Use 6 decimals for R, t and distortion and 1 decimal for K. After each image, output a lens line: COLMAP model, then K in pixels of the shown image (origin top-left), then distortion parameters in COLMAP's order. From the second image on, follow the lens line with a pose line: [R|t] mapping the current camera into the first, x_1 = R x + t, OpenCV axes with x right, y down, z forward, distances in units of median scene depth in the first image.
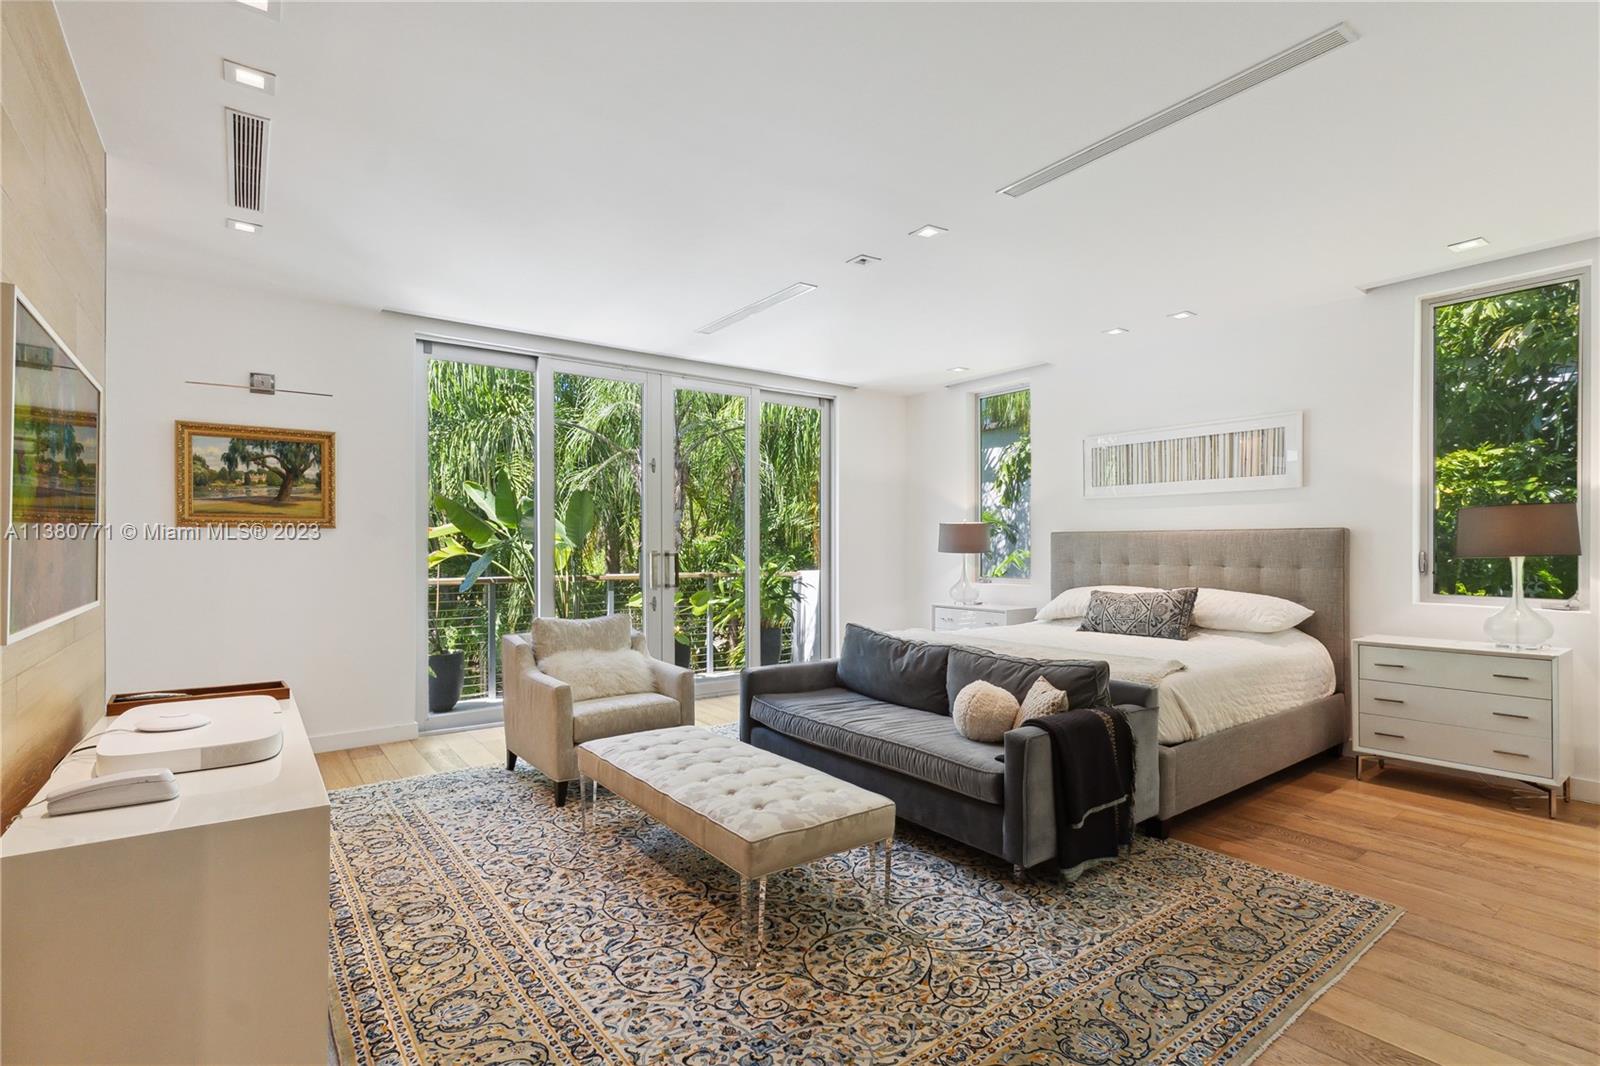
lens RADIAL K [[776.6, 0, 802.2], [0, 776.6, 541.1], [0, 0, 1]] dist [-0.004652, 0.000737]
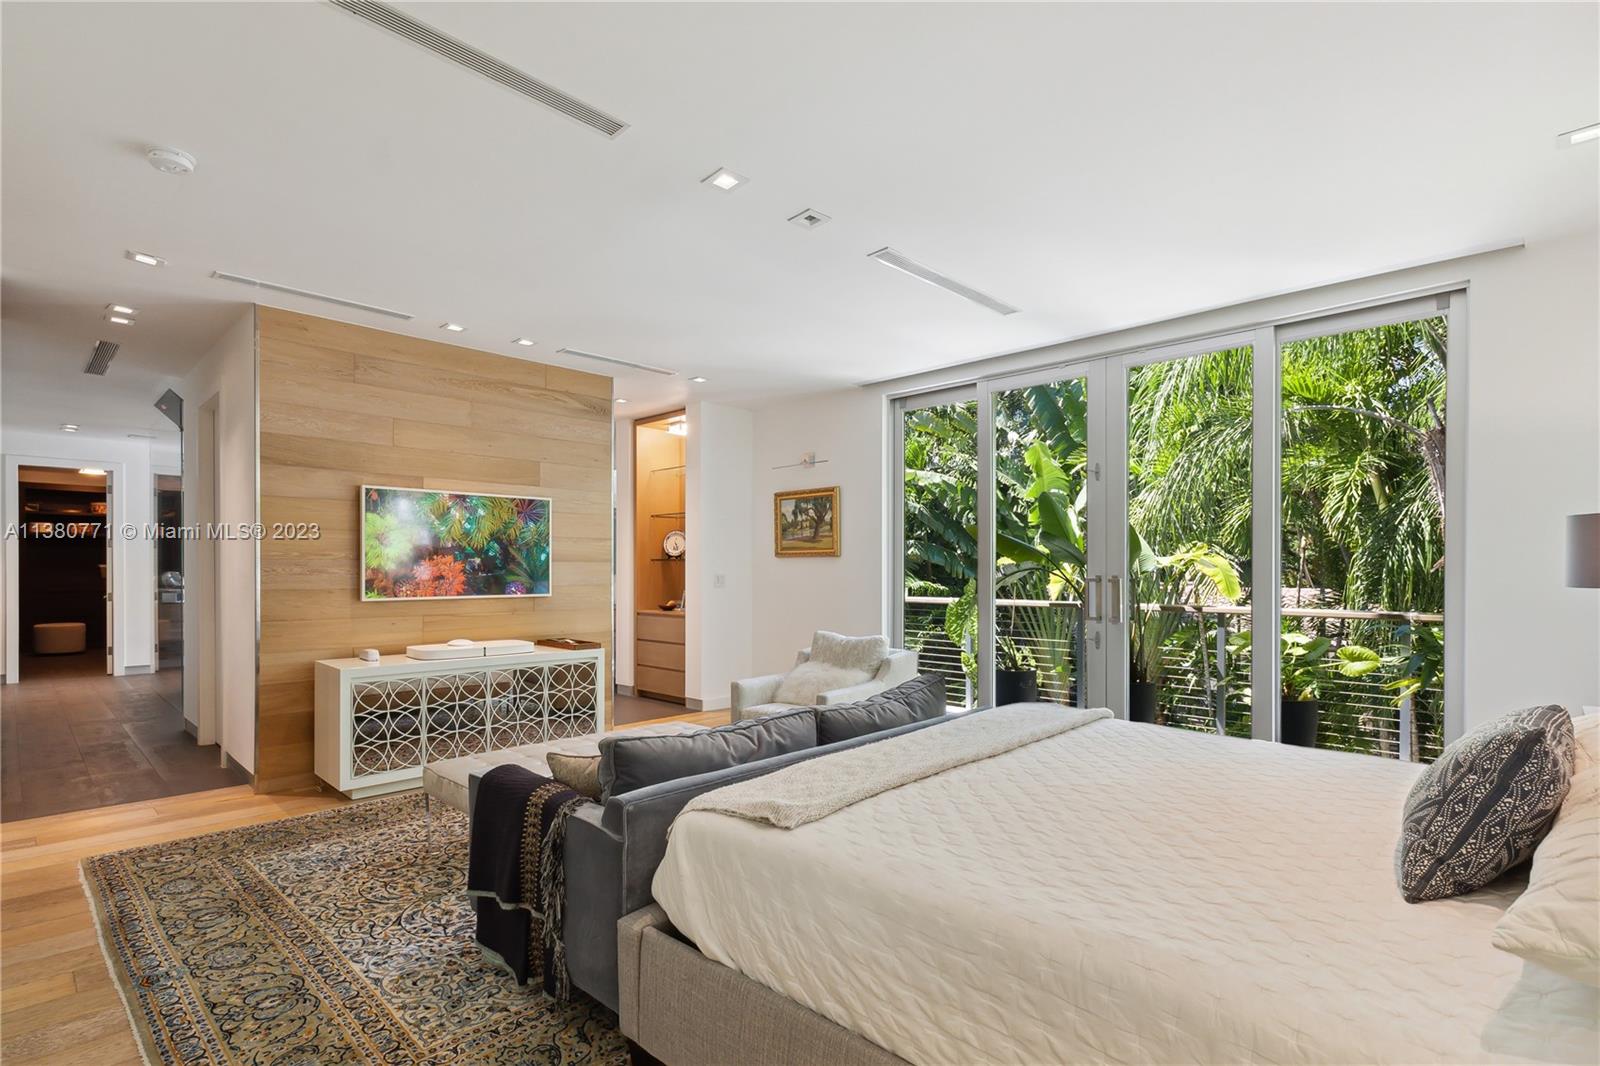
lens RADIAL K [[776.6, 0, 795.9], [0, 776.6, 570.4], [0, 0, 1]] dist [-0.004652, 0.000737]
pose [[0.147127, 0.001296, -0.989117, 0.803231], [0.007312, 0.999970, 0.002398, 0.004472], [0.989091, -0.007586, 0.147114, 0.784944]]
